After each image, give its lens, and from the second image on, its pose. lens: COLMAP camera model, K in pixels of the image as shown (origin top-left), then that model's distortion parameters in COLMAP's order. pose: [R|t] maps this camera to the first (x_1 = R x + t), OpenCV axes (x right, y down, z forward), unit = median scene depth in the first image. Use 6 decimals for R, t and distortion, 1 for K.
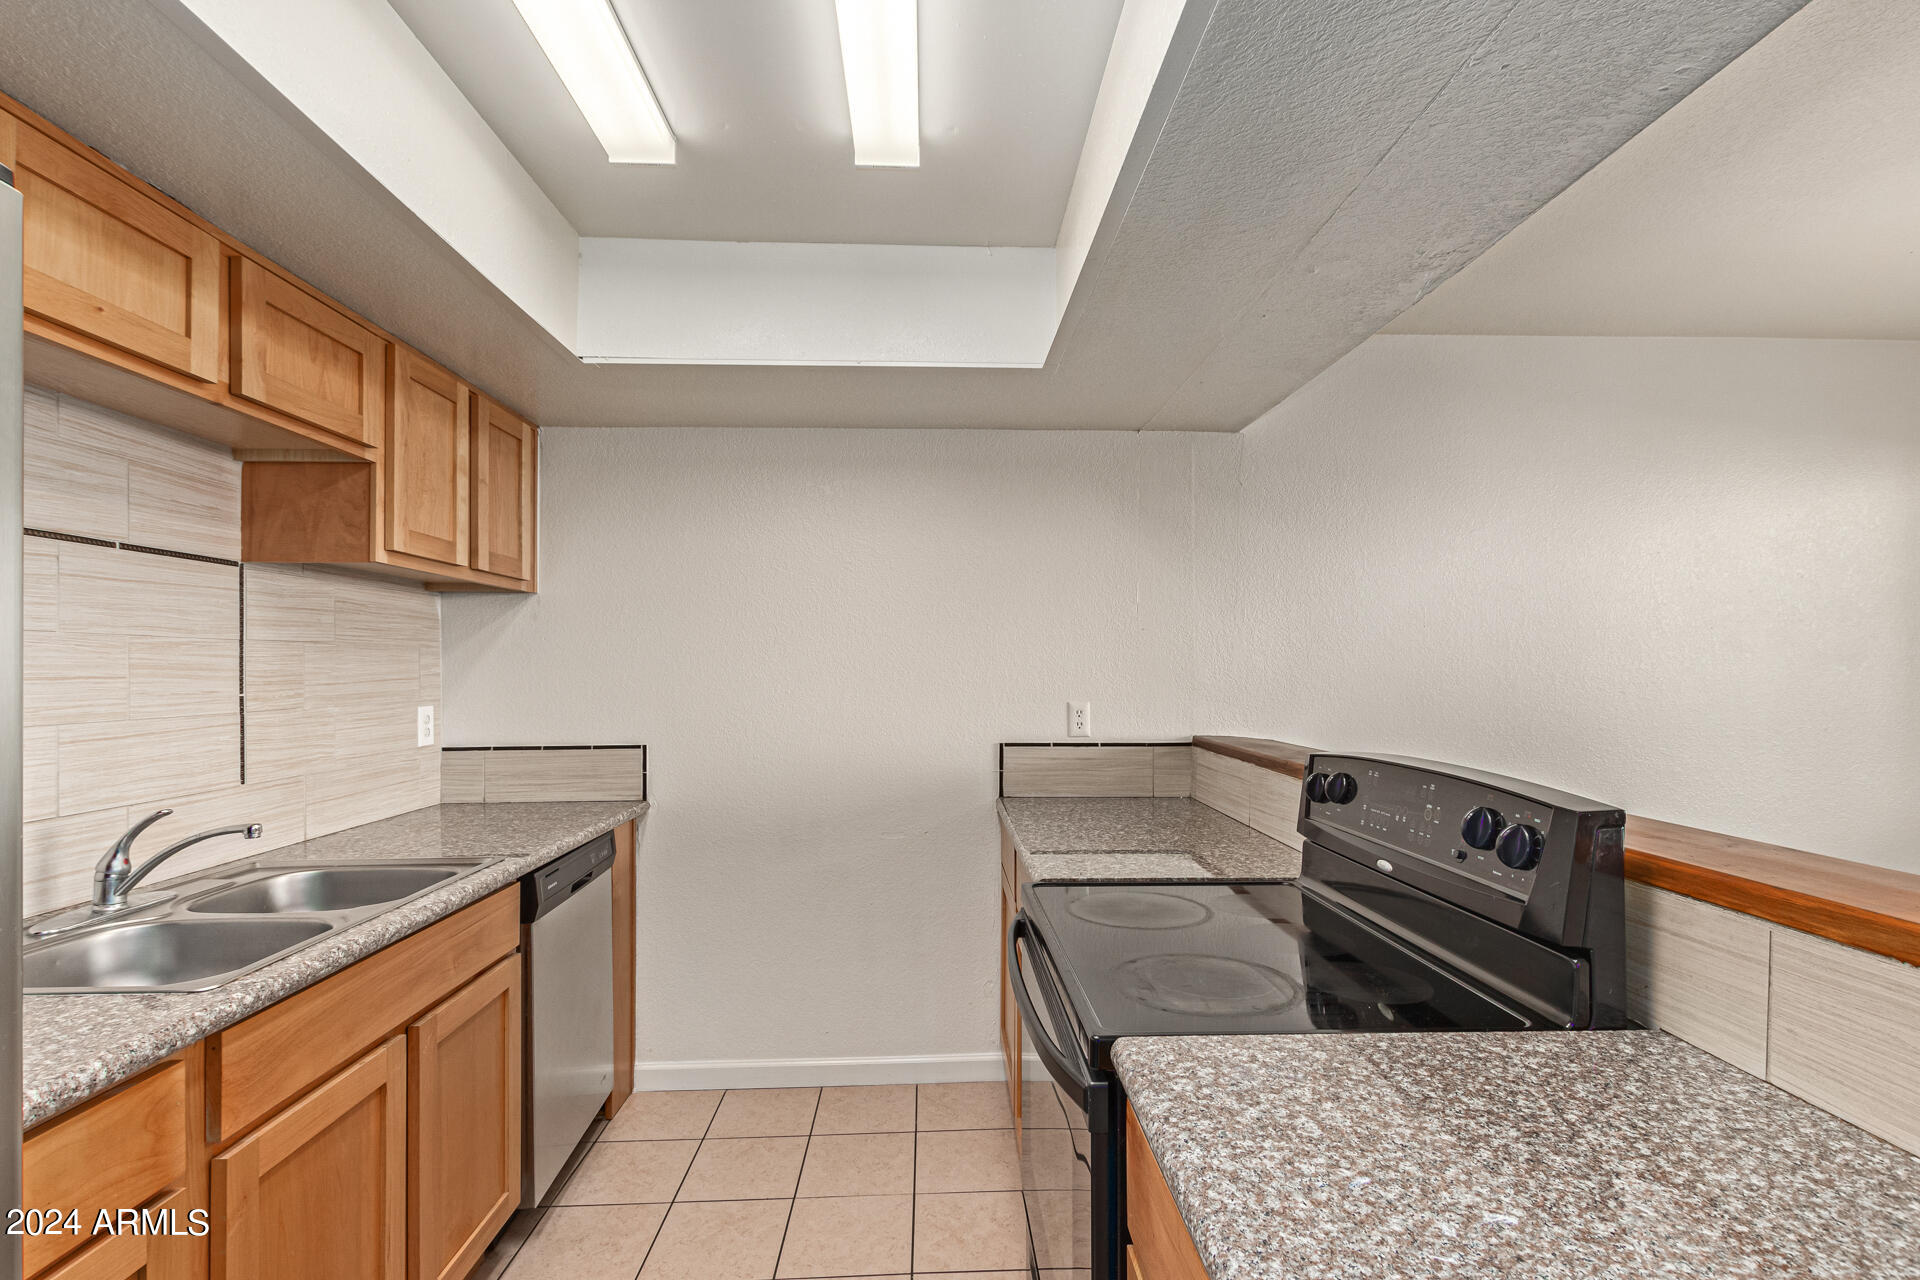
lens RADIAL K [[899.7, 0, 964.7], [0, 899.7, 657.3], [0, 0, 1]] dist [0.005910, -0.000369]
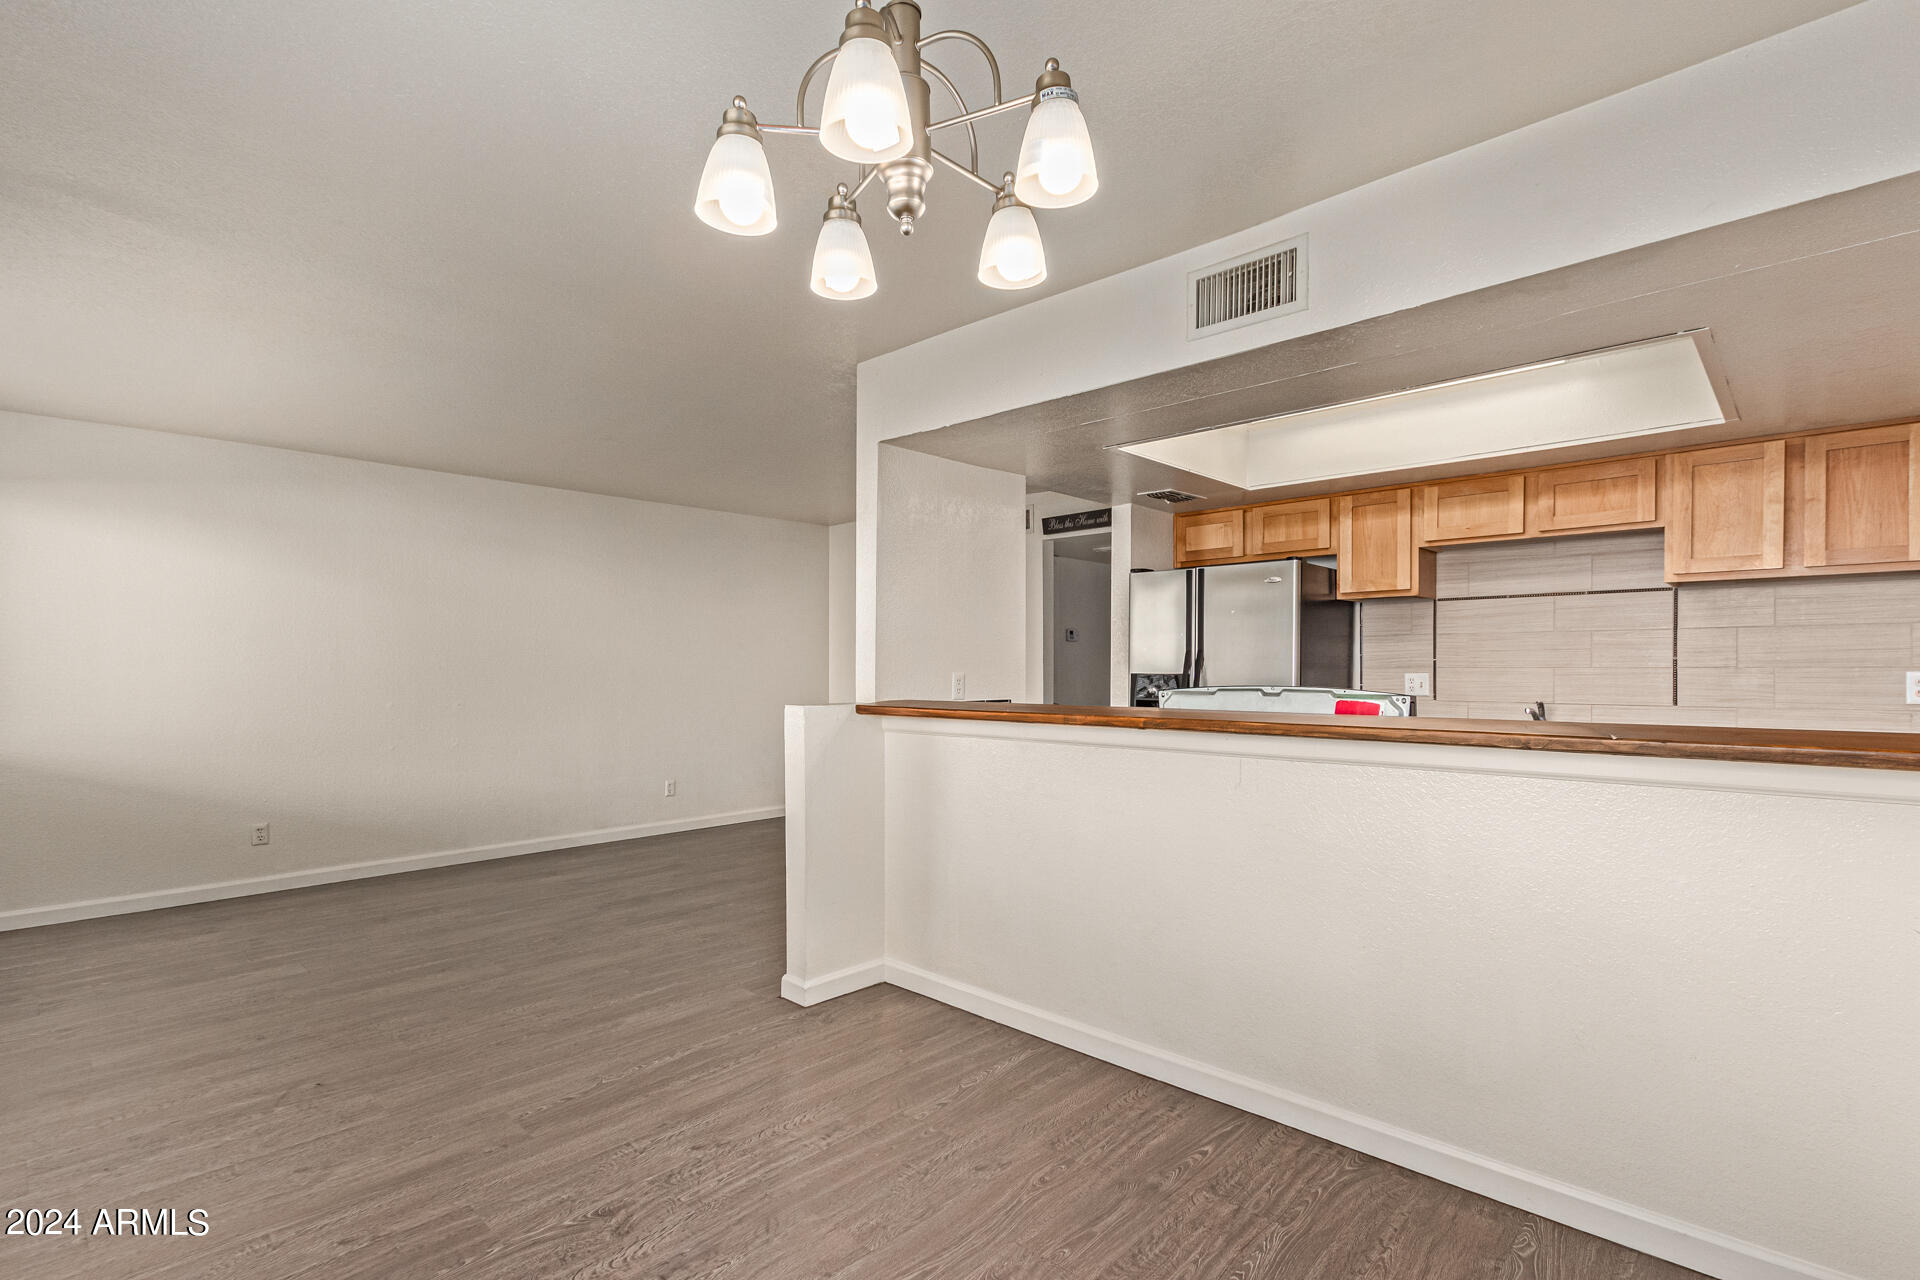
lens RADIAL K [[910.6, 0, 957.0], [0, 910.6, 671.3], [0, 0, 1]] dist [0.003658, 0.000187]
pose [[-0.715688, 0.005001, -0.698403, 1.611358], [0.010951, 0.999932, -0.004063, 0.061058], [0.698335, -0.010556, -0.715694, 1.324776]]
